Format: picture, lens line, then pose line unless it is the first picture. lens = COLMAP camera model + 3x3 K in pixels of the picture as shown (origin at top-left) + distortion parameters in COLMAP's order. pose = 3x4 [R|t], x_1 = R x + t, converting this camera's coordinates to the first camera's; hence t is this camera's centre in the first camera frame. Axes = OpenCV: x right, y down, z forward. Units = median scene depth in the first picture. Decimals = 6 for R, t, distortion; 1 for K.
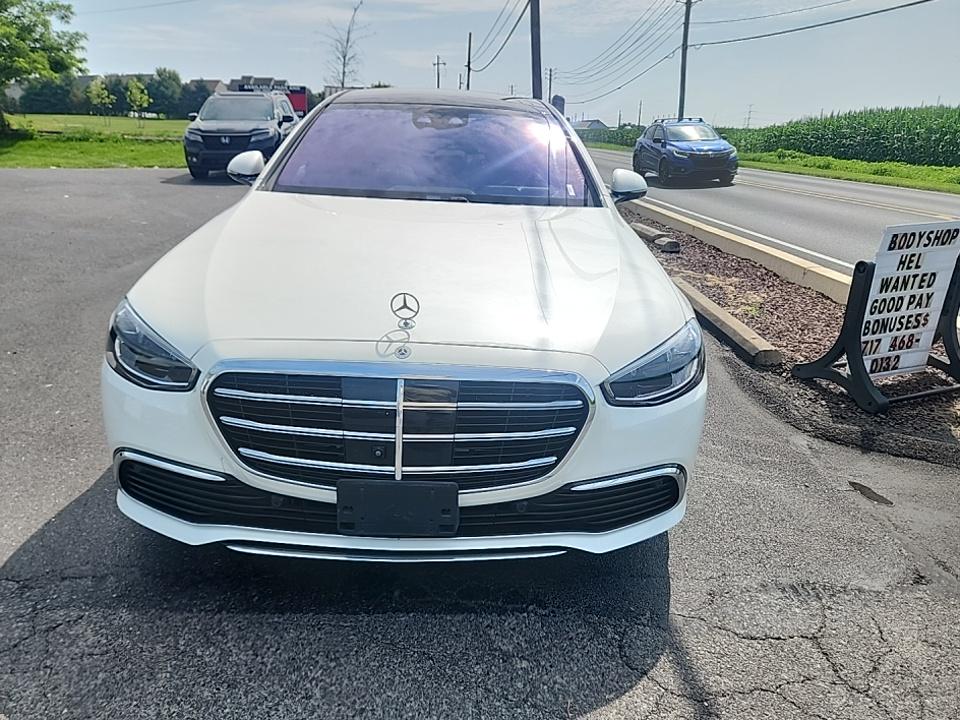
lens RADIAL K [[691.7, 0, 483.5], [0, 691.7, 364.0], [0, 0, 1]] dist [0.082527, -0.083544]
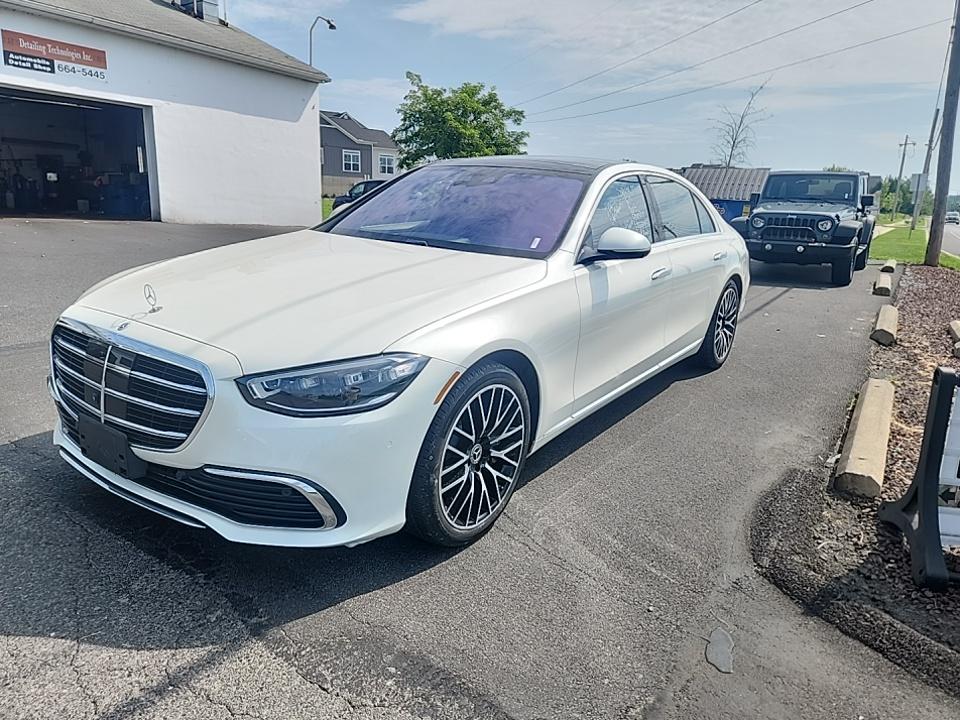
lens RADIAL K [[687.8, 0, 487.4], [0, 687.8, 343.5], [0, 0, 1]] dist [0.085754, -0.084369]
pose [[0.795277, 0.137490, -0.590450, 0.893387], [-0.218443, 0.973510, -0.067533, -0.034112], [0.565524, 0.182687, 0.804244, 0.240876]]
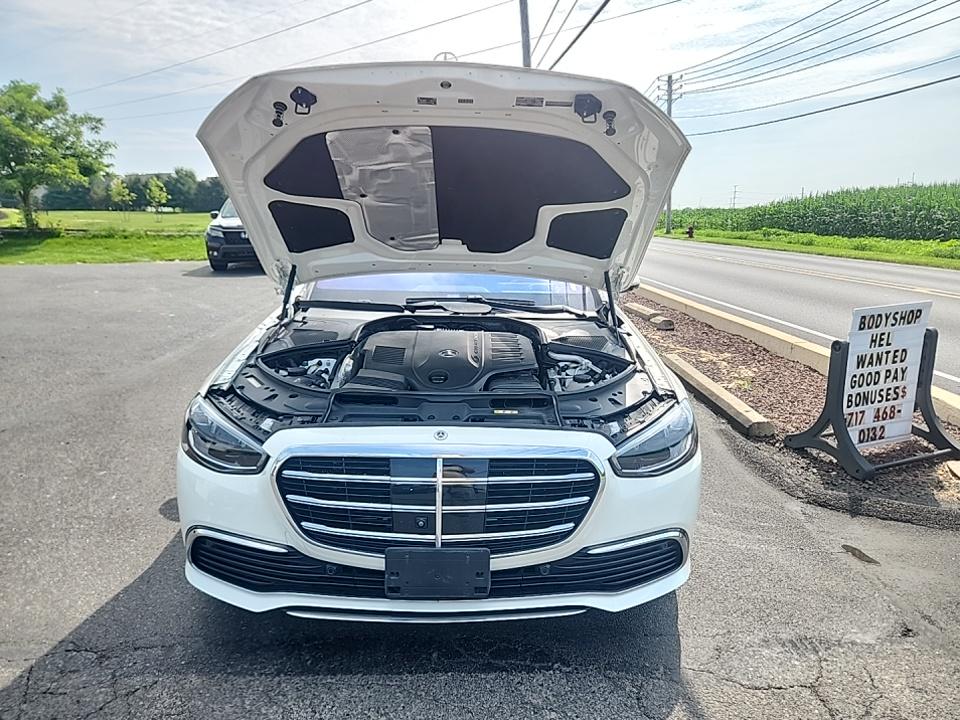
lens RADIAL K [[687.8, 0, 487.4], [0, 687.8, 343.5], [0, 0, 1]] dist [0.085754, -0.084369]
pose [[0.999699, -0.024246, 0.003805, -0.027728], [0.024538, 0.990386, -0.136137, -0.007289], [-0.000468, 0.136189, 0.990683, -0.140450]]
